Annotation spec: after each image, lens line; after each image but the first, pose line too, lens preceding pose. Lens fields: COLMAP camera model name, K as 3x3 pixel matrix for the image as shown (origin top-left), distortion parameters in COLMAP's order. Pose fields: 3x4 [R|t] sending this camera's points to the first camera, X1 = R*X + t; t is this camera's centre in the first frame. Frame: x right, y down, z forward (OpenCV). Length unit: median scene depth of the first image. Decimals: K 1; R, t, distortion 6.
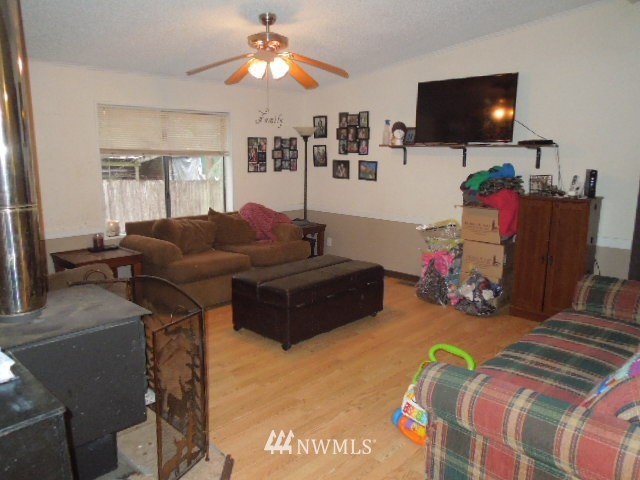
lens RADIAL K [[480.6, 0, 320.9], [0, 480.6, 237.3], [0, 0, 1]] dist [0.008986, 0.002799]
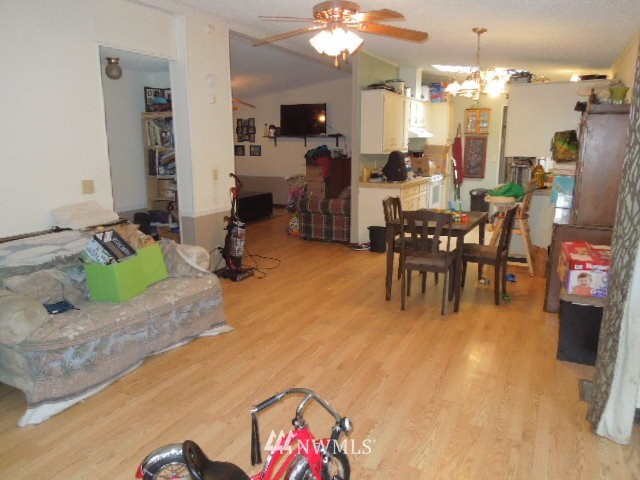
lens RADIAL K [[480.6, 0, 317.4], [0, 480.6, 241.2], [0, 0, 1]] dist [0.008986, 0.002799]
pose [[0.953096, -0.073209, 0.293682, -0.267712], [0.065160, 0.997184, 0.037113, 0.170312], [-0.295572, -0.016236, 0.955183, -0.919399]]
